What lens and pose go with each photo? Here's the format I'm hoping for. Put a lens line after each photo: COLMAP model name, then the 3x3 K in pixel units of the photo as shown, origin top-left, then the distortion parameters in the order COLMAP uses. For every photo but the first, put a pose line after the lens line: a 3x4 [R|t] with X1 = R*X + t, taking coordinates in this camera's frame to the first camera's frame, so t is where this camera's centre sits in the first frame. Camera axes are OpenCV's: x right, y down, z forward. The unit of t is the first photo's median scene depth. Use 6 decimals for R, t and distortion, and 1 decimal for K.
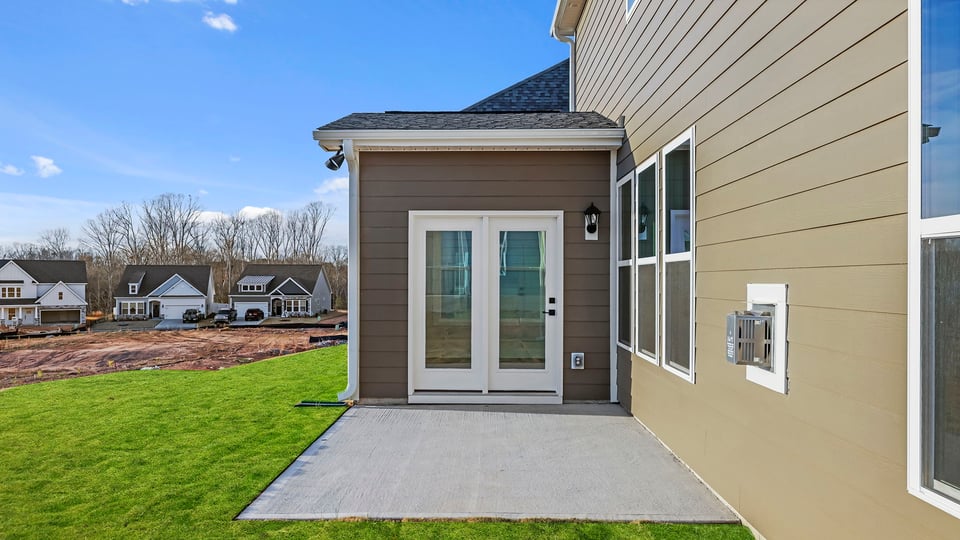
lens RADIAL K [[652.2, 0, 475.3], [0, 652.2, 275.7], [0, 0, 1]] dist [0.001900, -0.001653]
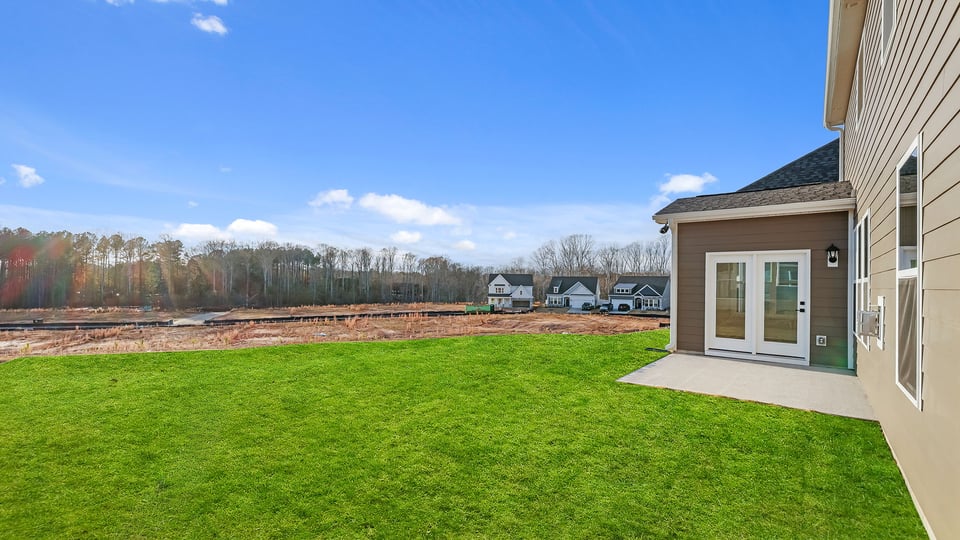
lens RADIAL K [[416.4, 0, 473.7], [0, 416.4, 280.1], [0, 0, 1]] dist [0.002728, 0.000026]
pose [[0.781554, 0.005397, -0.623815, 0.065253], [-0.009527, 0.999949, -0.003285, -0.005146], [0.623765, 0.008510, 0.781565, -0.186523]]
